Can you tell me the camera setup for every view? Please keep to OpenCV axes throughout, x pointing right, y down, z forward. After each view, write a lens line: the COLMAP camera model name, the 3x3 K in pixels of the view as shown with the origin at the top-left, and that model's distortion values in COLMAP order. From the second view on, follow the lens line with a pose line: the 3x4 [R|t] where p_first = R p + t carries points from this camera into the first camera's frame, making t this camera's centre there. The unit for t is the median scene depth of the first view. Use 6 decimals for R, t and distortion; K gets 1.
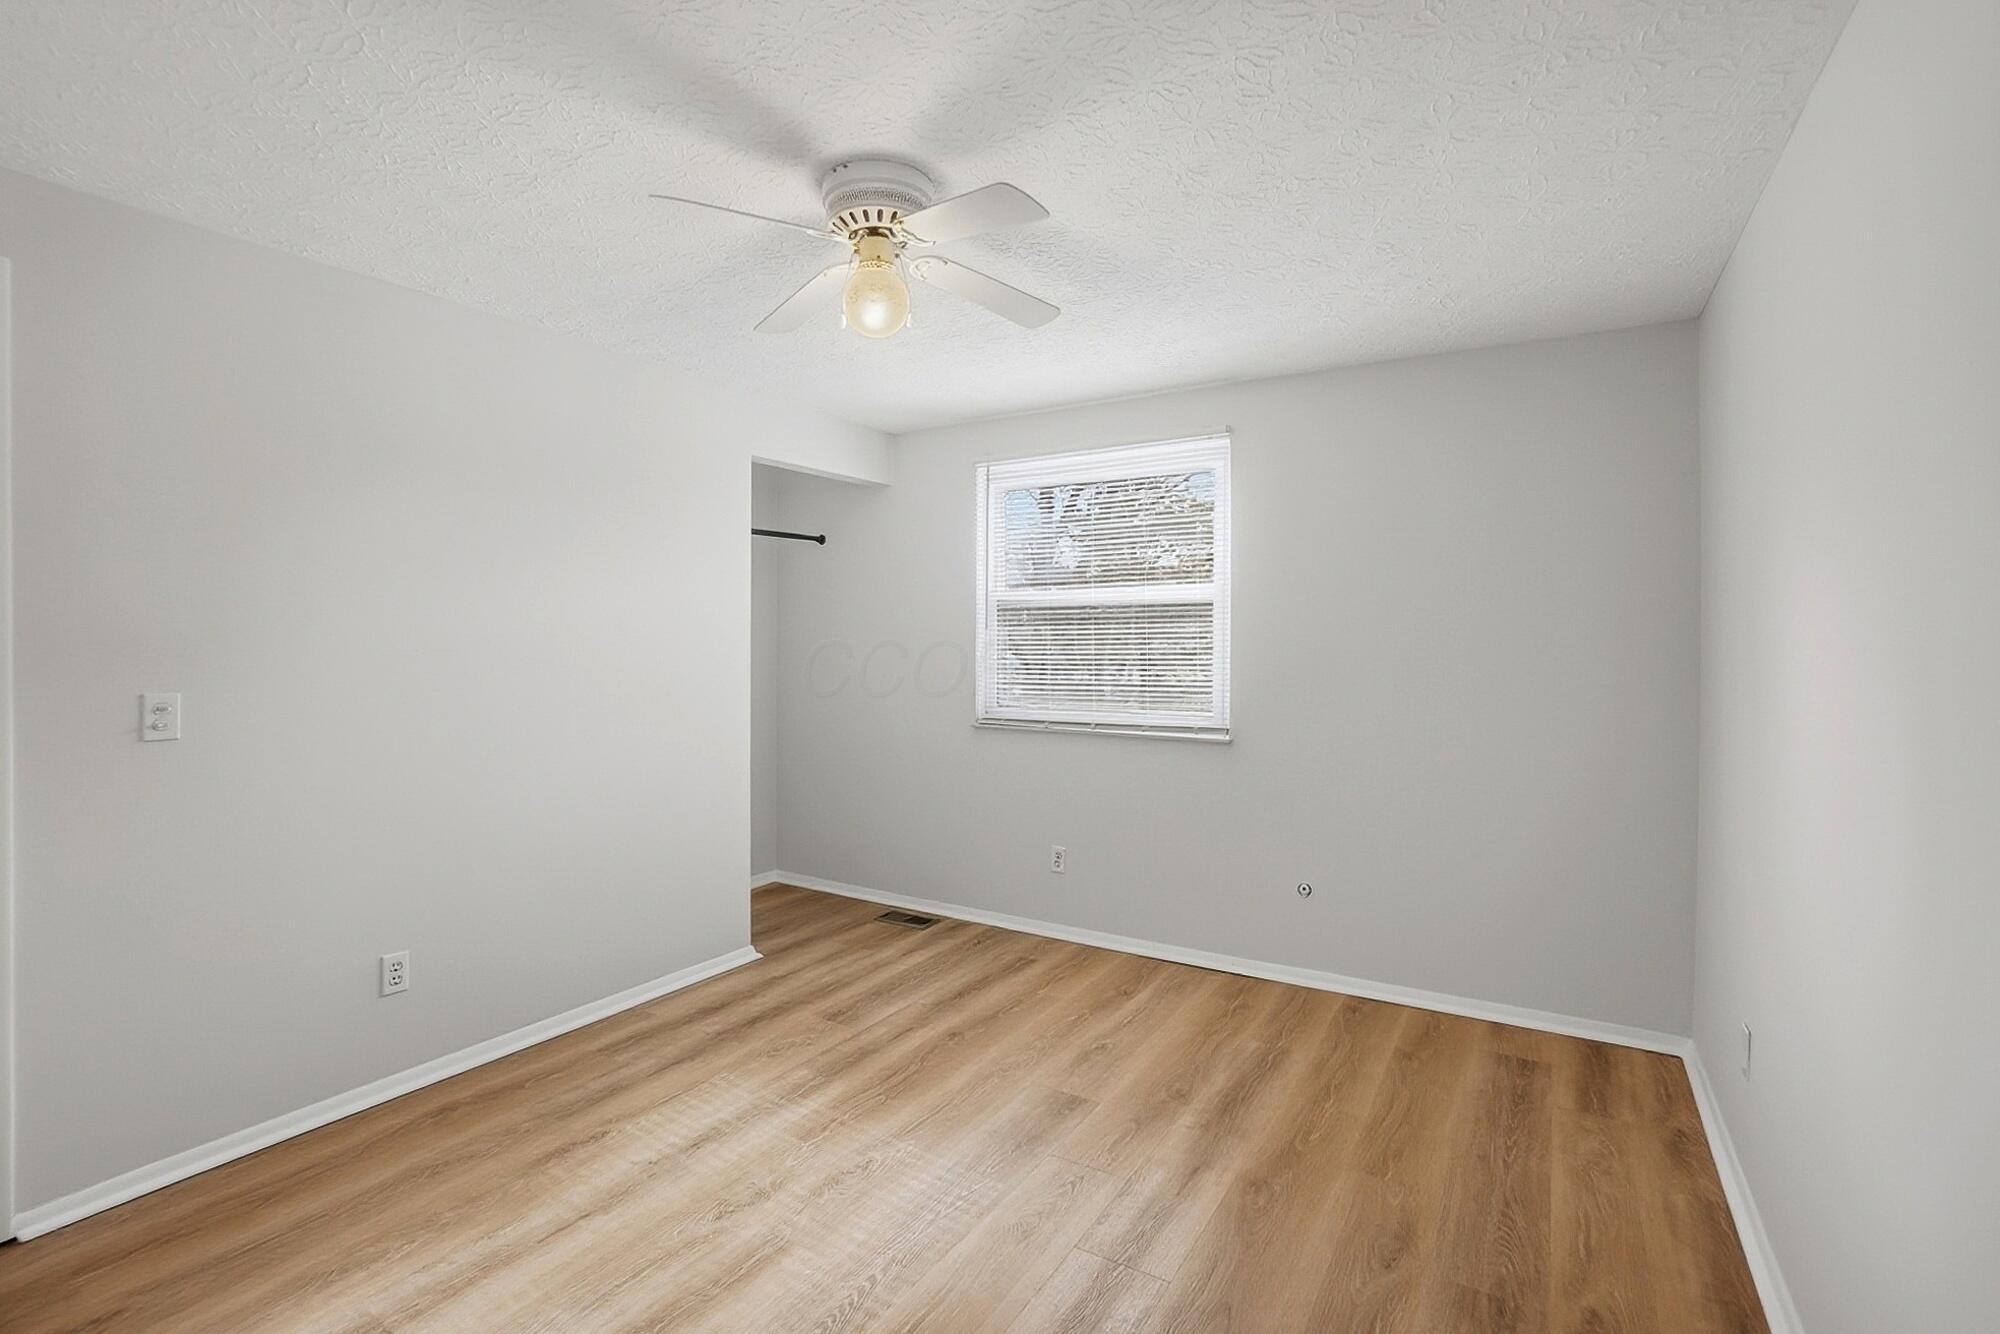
lens RADIAL K [[902.8, 0, 1000.3], [0, 902.8, 638.4], [0, 0, 1]] dist [-0.035311, -0.000041]
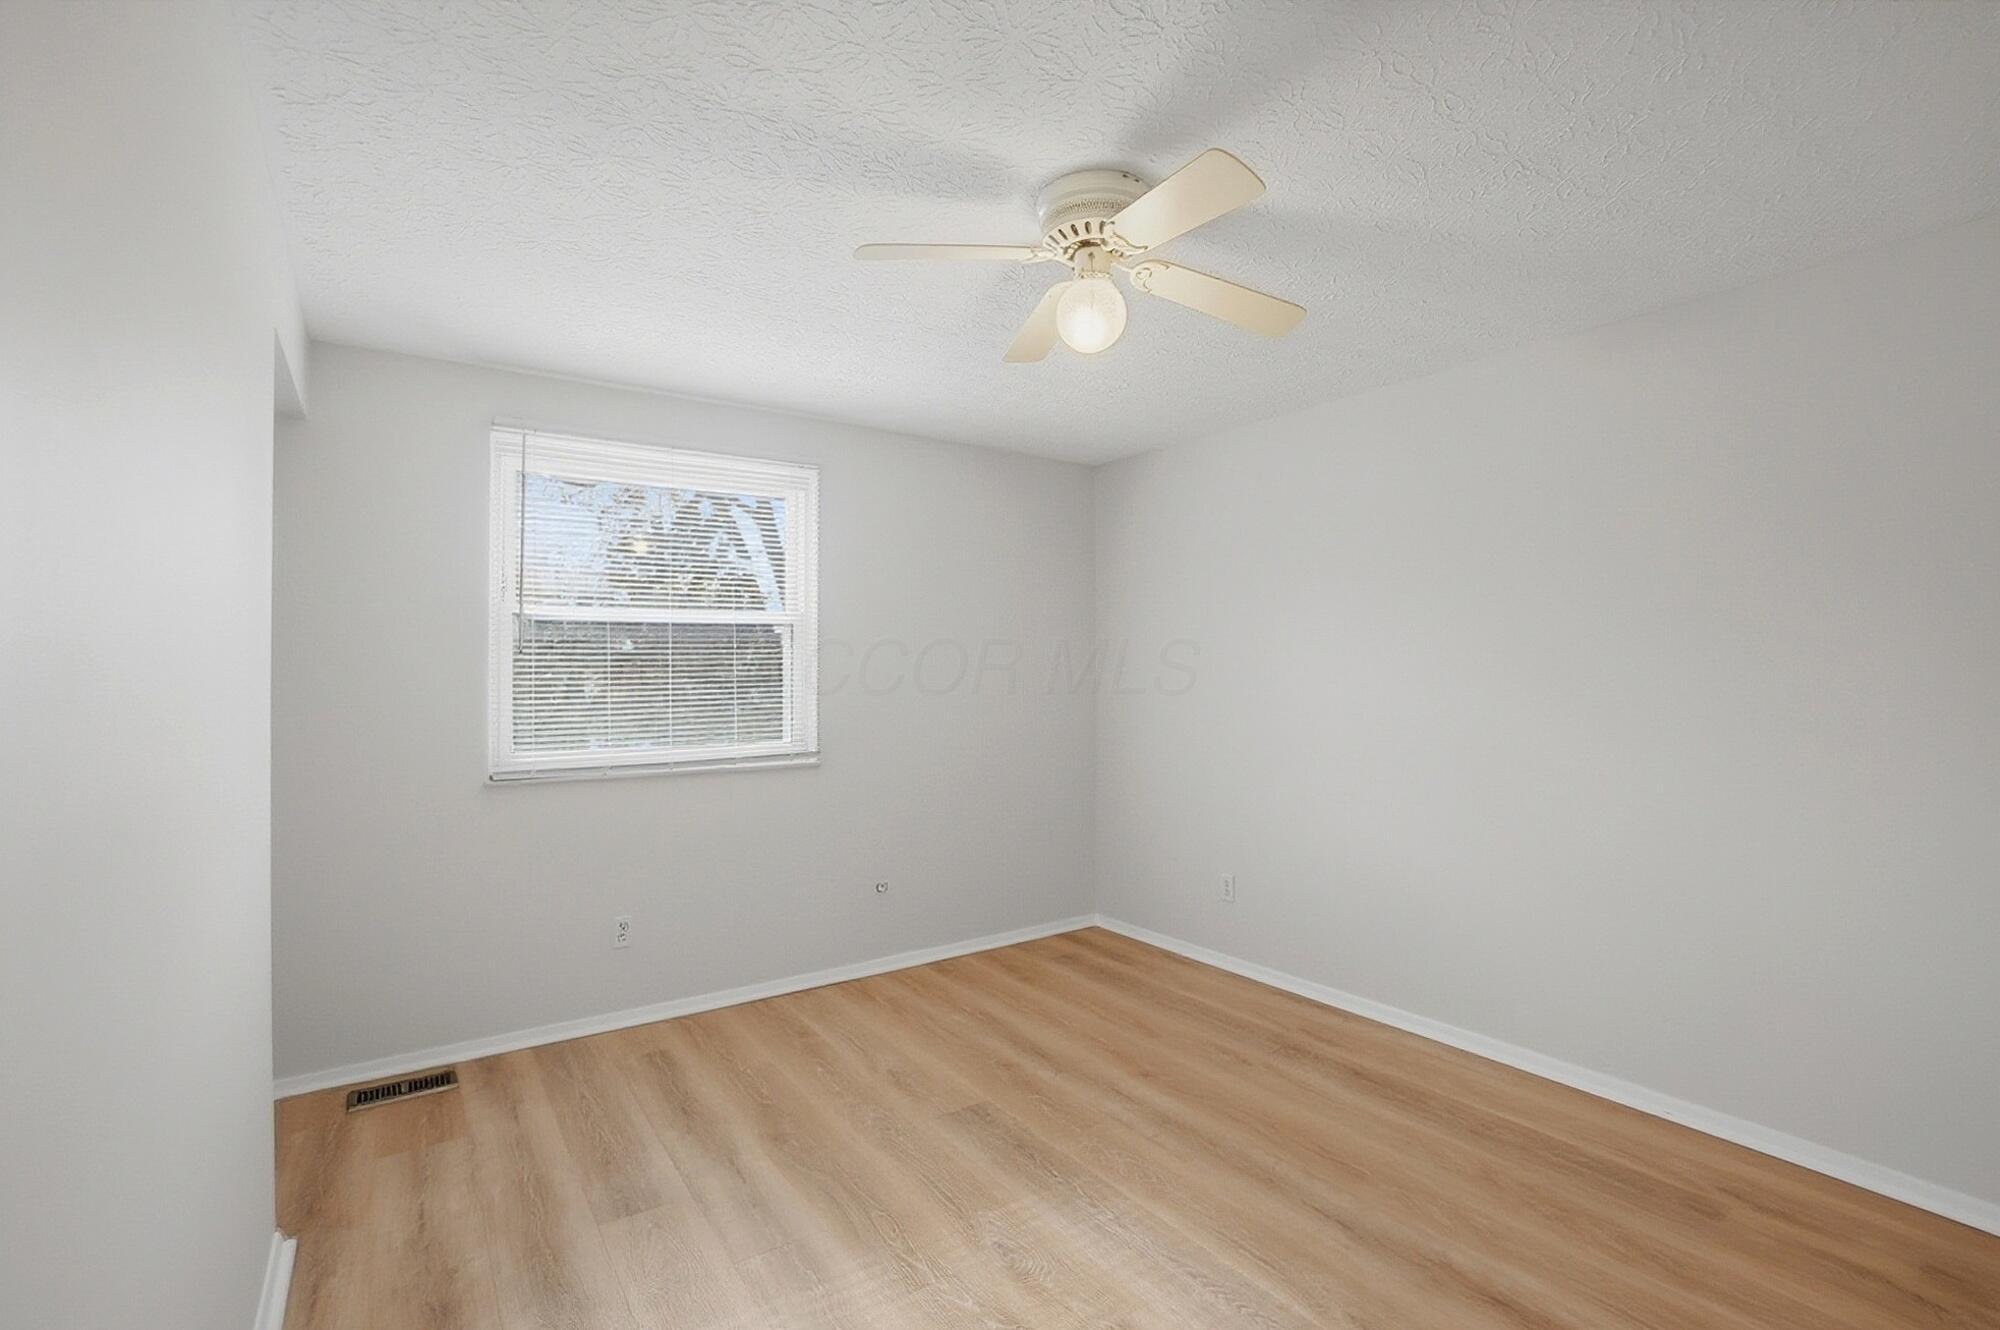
lens RADIAL K [[882.4, 0, 1000.0], [0, 882.4, 665.0], [0, 0, 1]] dist [-0.026213, 0.000372]
pose [[0.400586, -0.002637, 0.916255, -0.609470], [-0.002162, 0.999990, 0.003824, -0.004536], [-0.916257, -0.003513, 0.400576, 0.410249]]
